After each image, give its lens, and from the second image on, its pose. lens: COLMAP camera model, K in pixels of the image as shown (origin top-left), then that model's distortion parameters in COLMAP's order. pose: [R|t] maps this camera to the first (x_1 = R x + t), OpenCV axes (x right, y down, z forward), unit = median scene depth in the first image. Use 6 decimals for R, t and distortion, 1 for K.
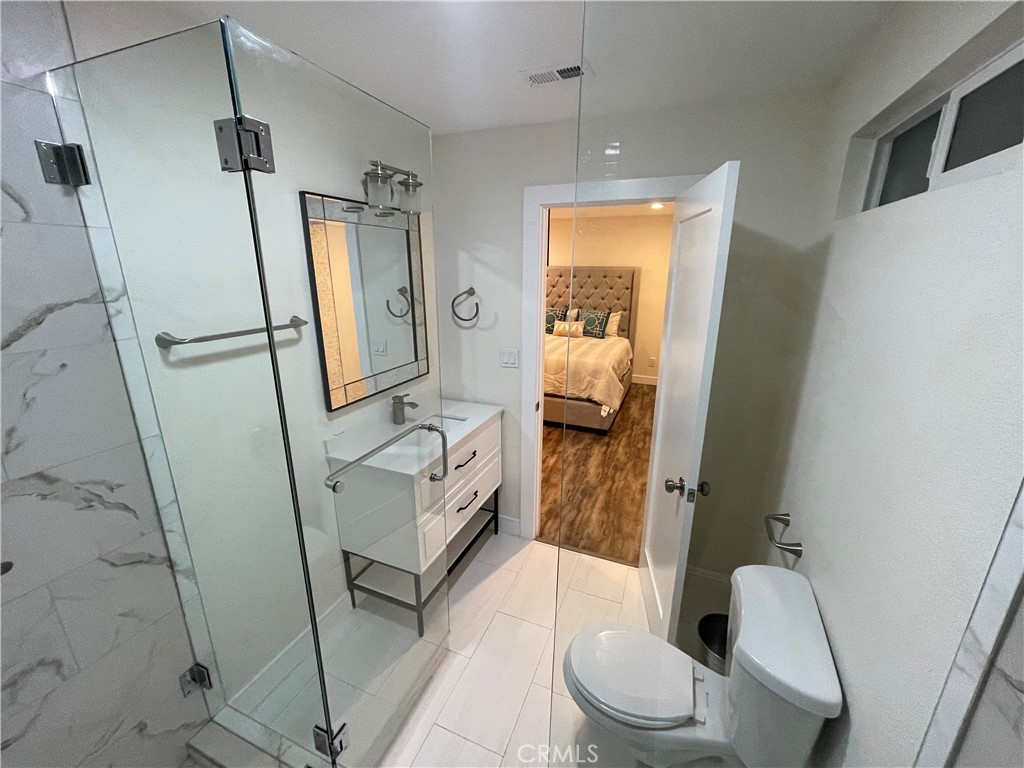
lens RADIAL K [[413.2, 0, 506.5], [0, 413.2, 382.6], [0, 0, 1]] dist [-0.000166, -0.000400]
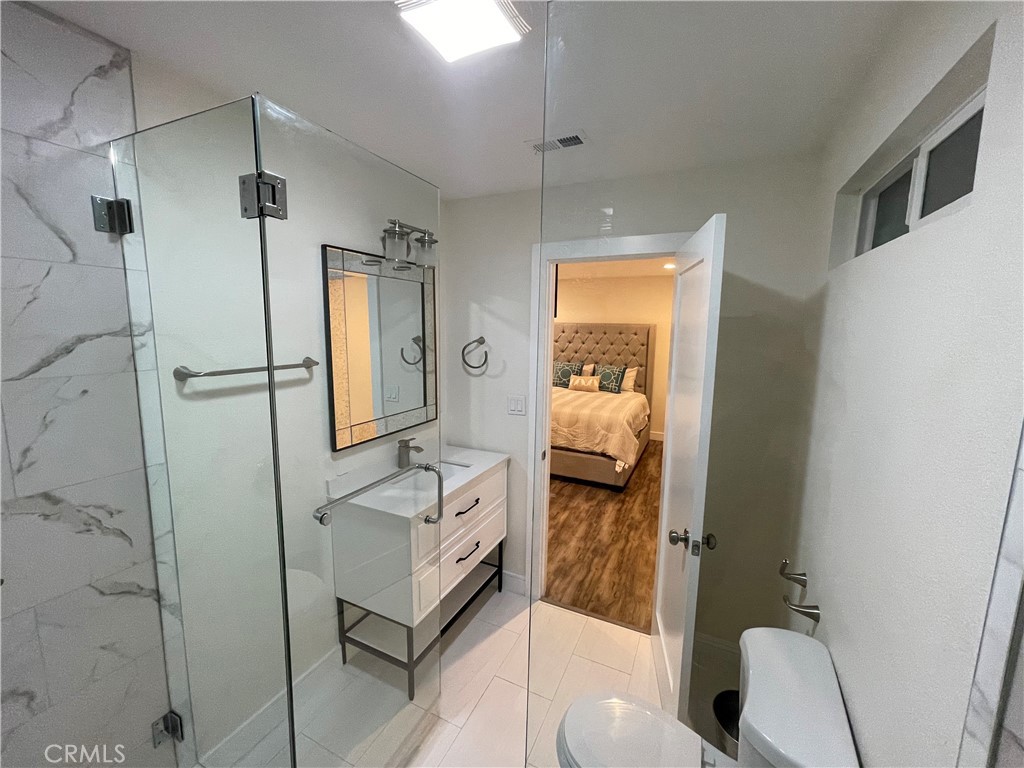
lens RADIAL K [[413.2, 0, 505.7], [0, 413.2, 382.7], [0, 0, 1]] dist [-0.000166, -0.000400]
pose [[0.998351, 0.019107, -0.054139, 0.040138], [-0.026333, 0.990350, -0.136066, 0.027218], [0.051017, 0.137267, 0.989219, -0.005486]]
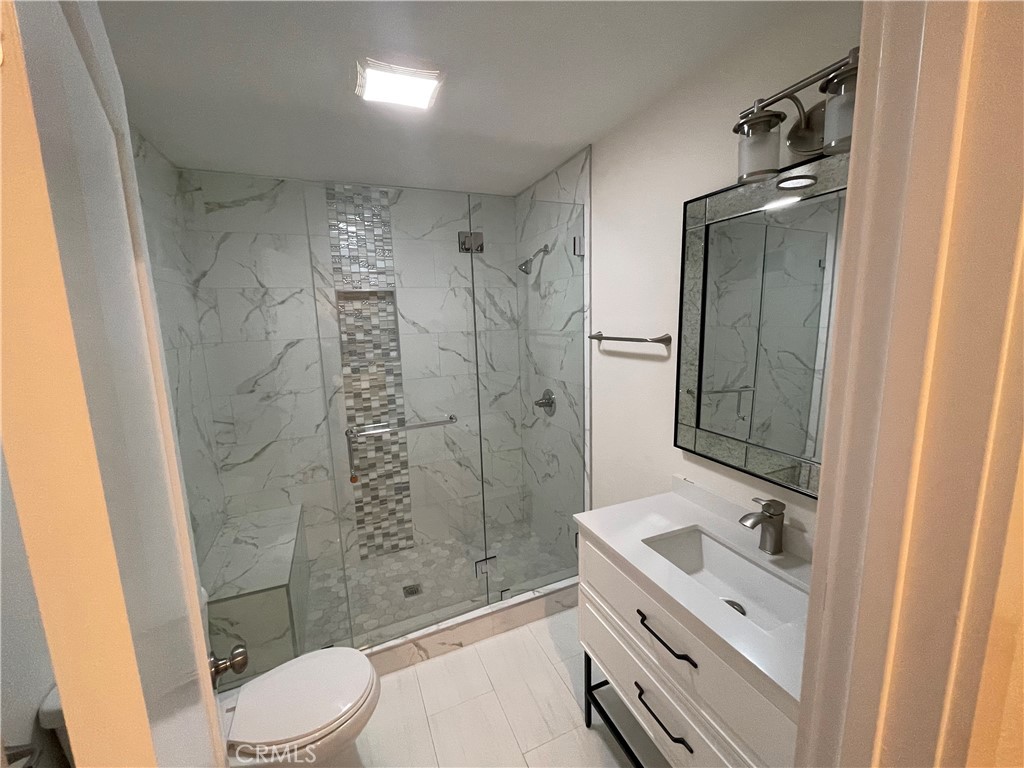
lens RADIAL K [[413.2, 0, 518.7], [0, 413.2, 384.3], [0, 0, 1]] dist [-0.000166, -0.000400]
pose [[-0.680481, 0.134616, -0.720295, 0.376571], [-0.172692, 0.925831, 0.336175, -0.260919], [0.712126, 0.353150, -0.606763, 1.133652]]
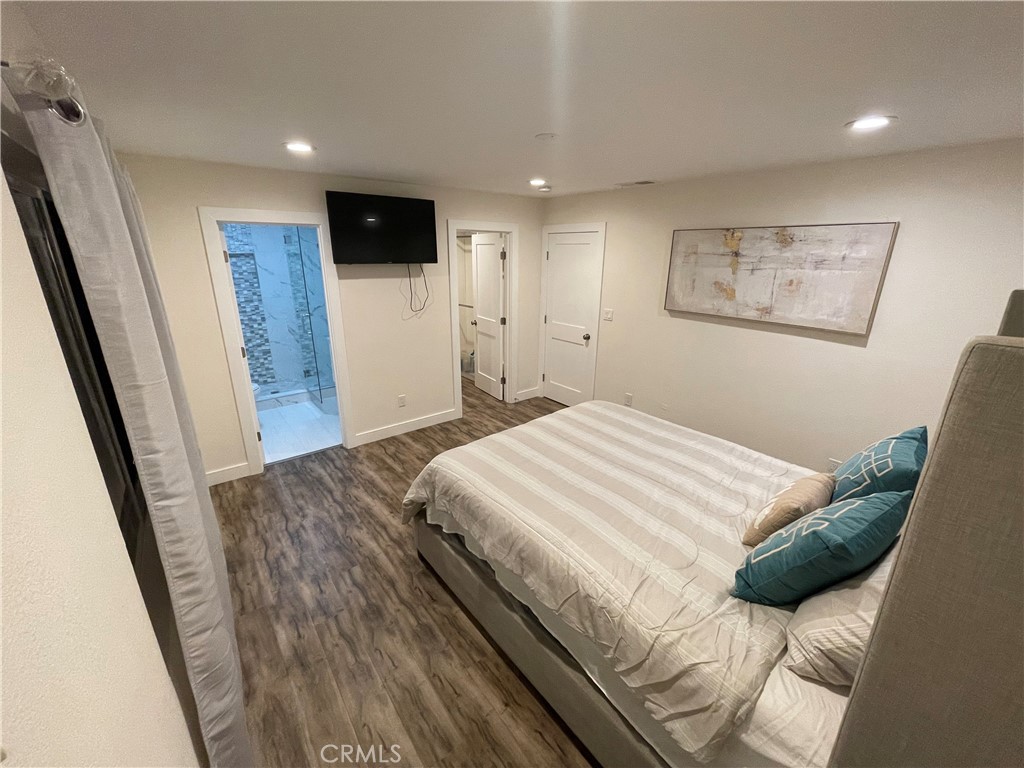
lens RADIAL K [[413.2, 0, 513.5], [0, 413.2, 380.7], [0, 0, 1]] dist [-0.000166, -0.000400]
pose [[-0.468812, 0.256544, -0.845222, 1.296968], [-0.249151, 0.879631, 0.405183, -0.776334], [0.847431, 0.400543, -0.348464, 2.566066]]
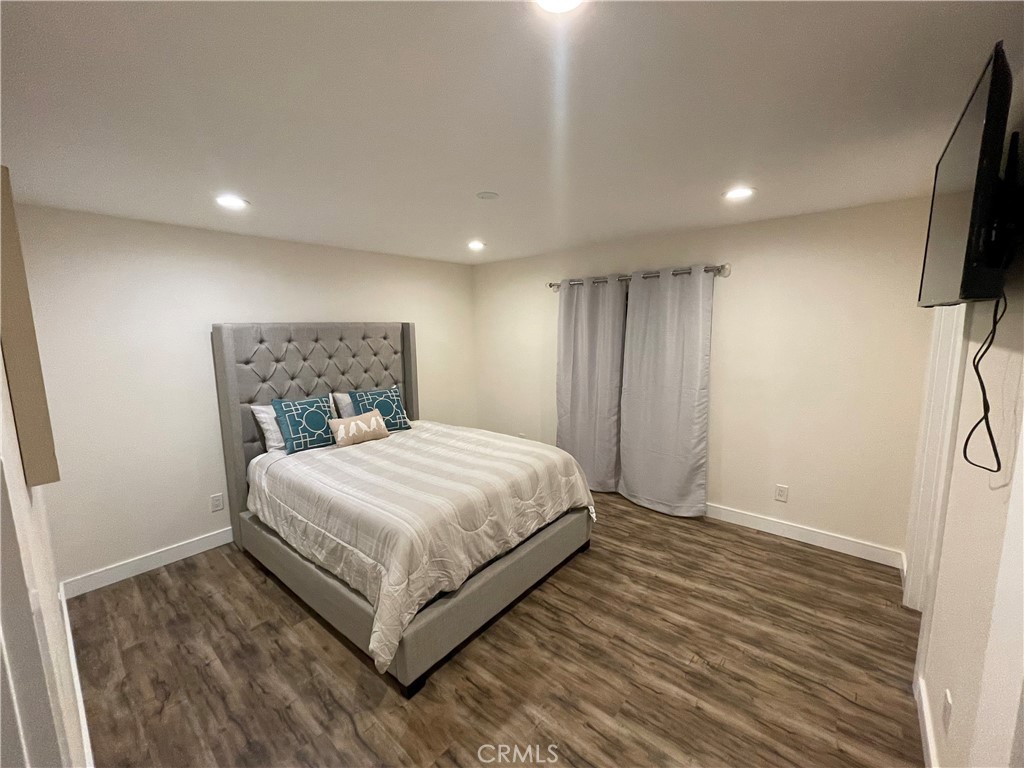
lens RADIAL K [[413.2, 0, 516.4], [0, 413.2, 385.1], [0, 0, 1]] dist [-0.000166, -0.000400]
pose [[0.284716, -0.146616, 0.947333, -0.913460], [0.276579, 0.958773, 0.065262, -0.466998], [-0.917846, 0.243431, 0.313529, 1.724308]]
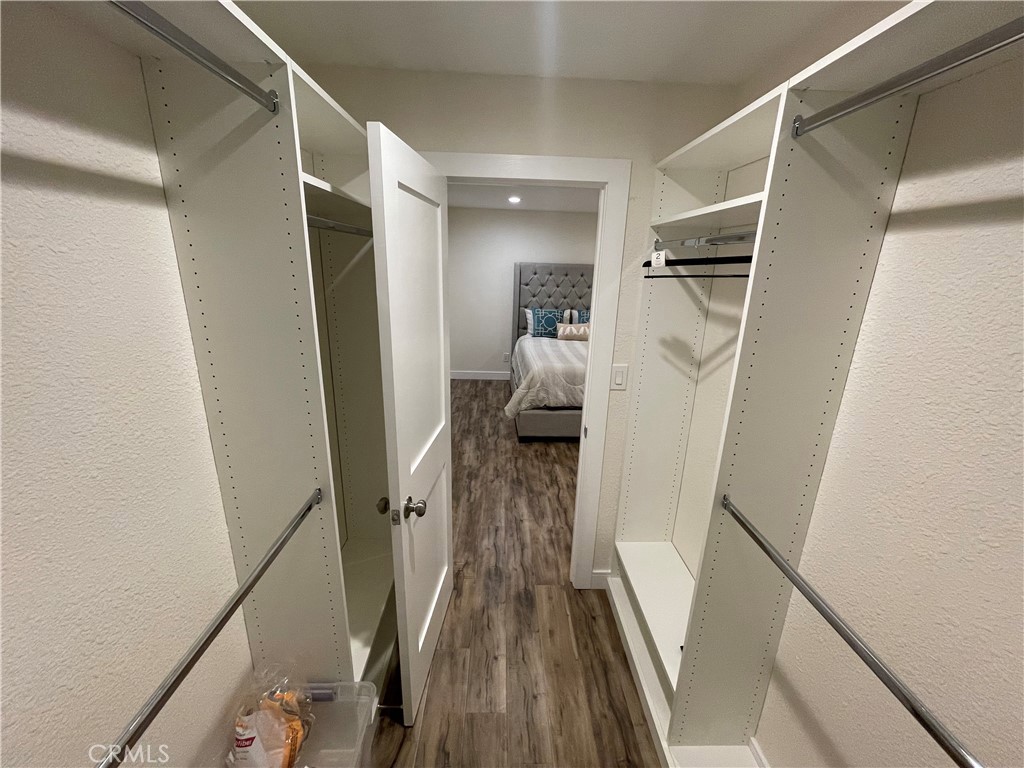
lens RADIAL K [[413.2, 0, 507.1], [0, 413.2, 383.7], [0, 0, 1]] dist [-0.000166, -0.000400]
pose [[0.910047, -0.093239, 0.403881, -1.051634], [0.085884, 0.995642, 0.036334, -0.172894], [-0.405509, 0.001621, 0.914090, 0.608254]]
